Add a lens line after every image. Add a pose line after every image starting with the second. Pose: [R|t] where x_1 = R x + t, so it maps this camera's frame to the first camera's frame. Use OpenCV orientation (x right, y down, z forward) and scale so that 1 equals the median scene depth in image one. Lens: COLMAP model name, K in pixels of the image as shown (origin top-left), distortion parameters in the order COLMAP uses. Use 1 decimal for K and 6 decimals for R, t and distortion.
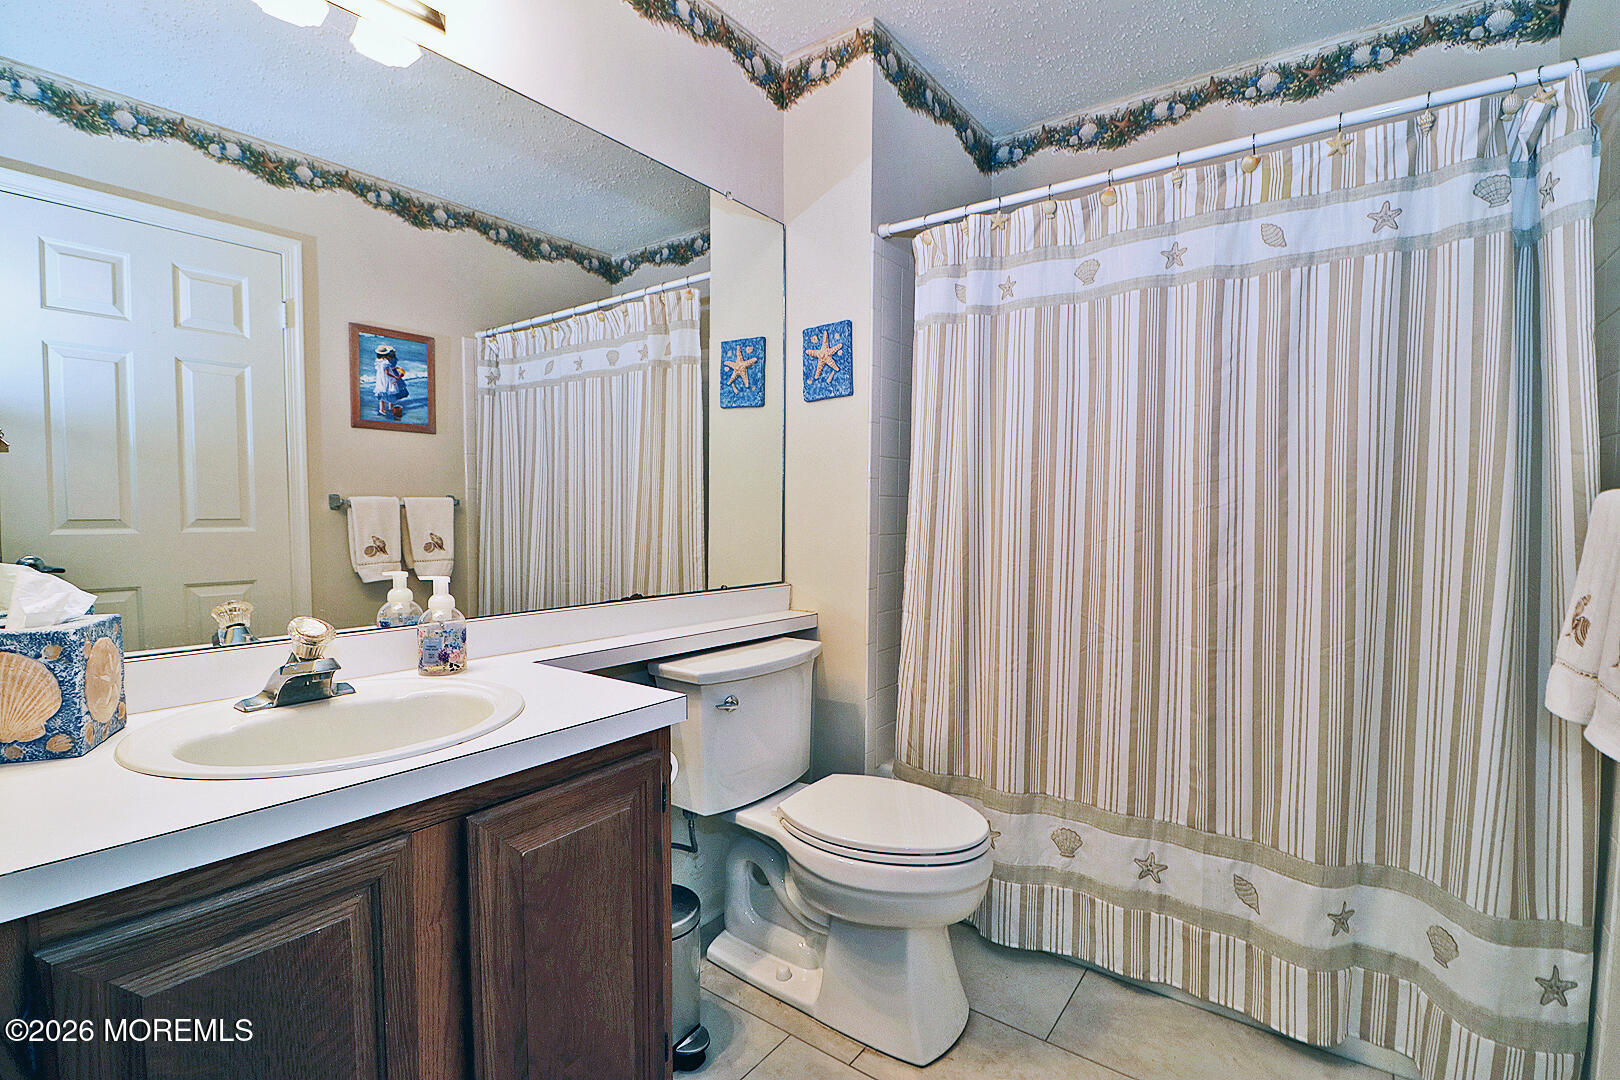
lens RADIAL K [[764.1, 0, 779.4], [0, 764.1, 559.5], [0, 0, 1]] dist [-0.002968, -0.010900]
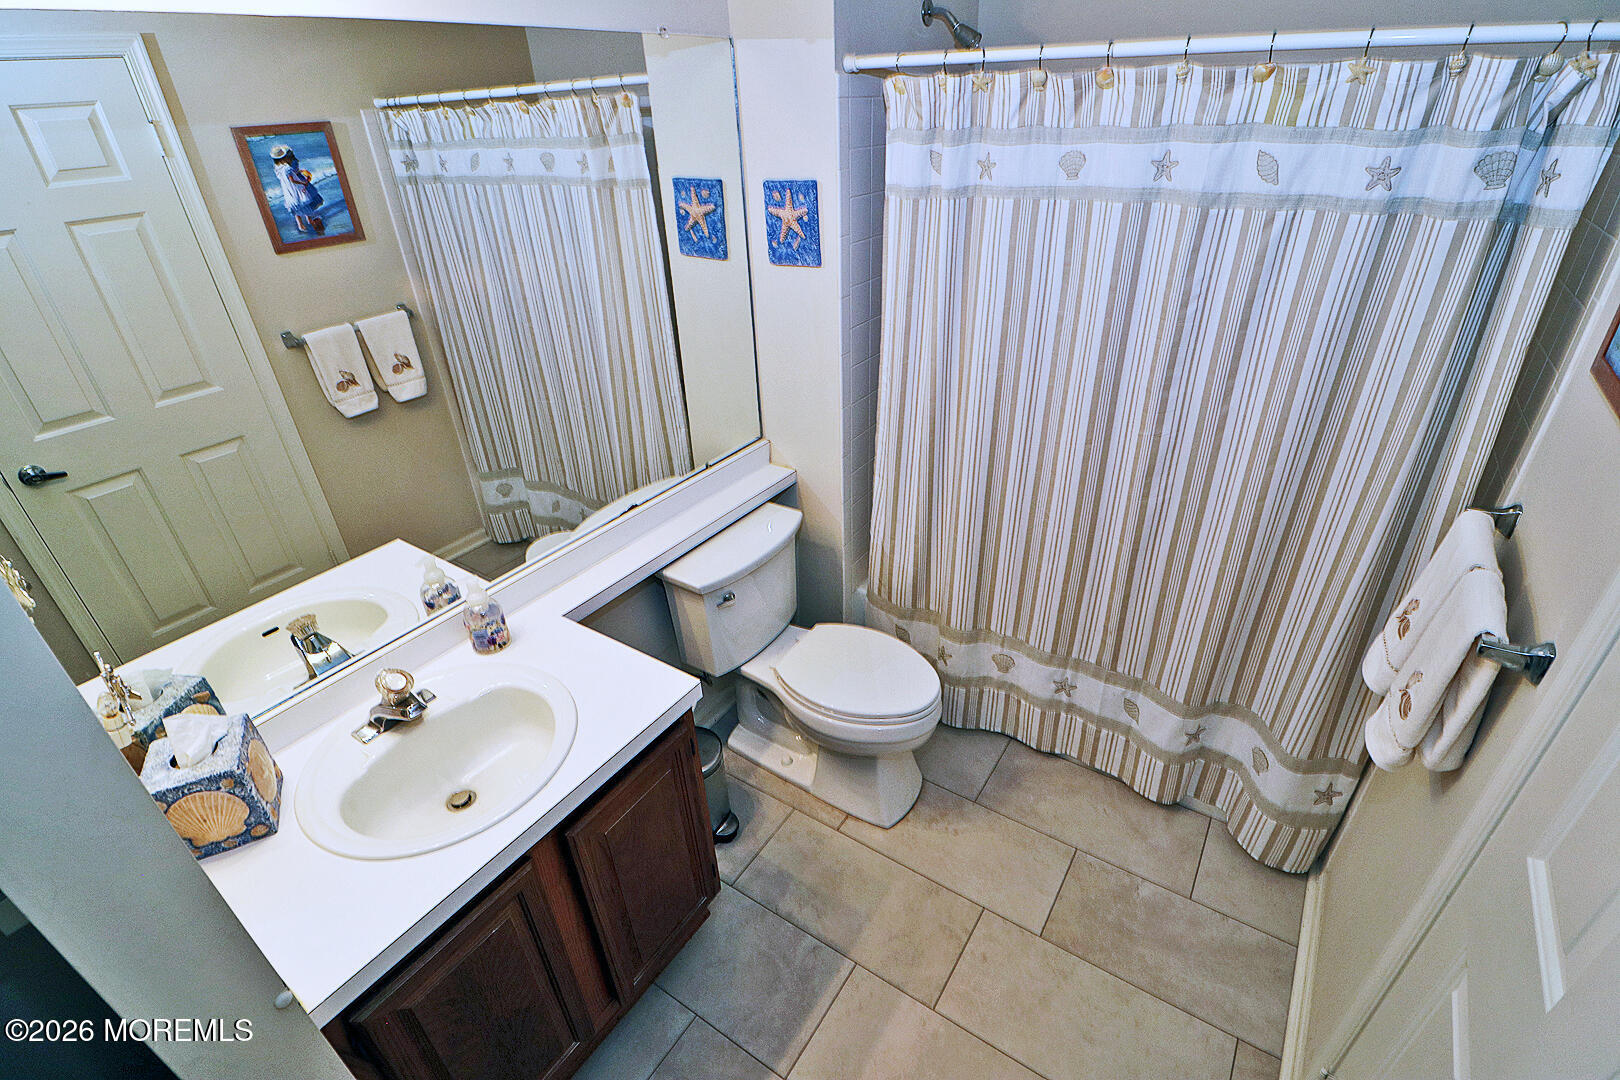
lens RADIAL K [[764.1, 0, 781.9], [0, 764.1, 562.1], [0, 0, 1]] dist [-0.002968, -0.010900]
pose [[0.996891, -0.078005, 0.011074, 0.009691], [0.062920, 0.872814, 0.483980, -0.427117], [-0.047419, -0.481779, 0.875009, -0.011553]]
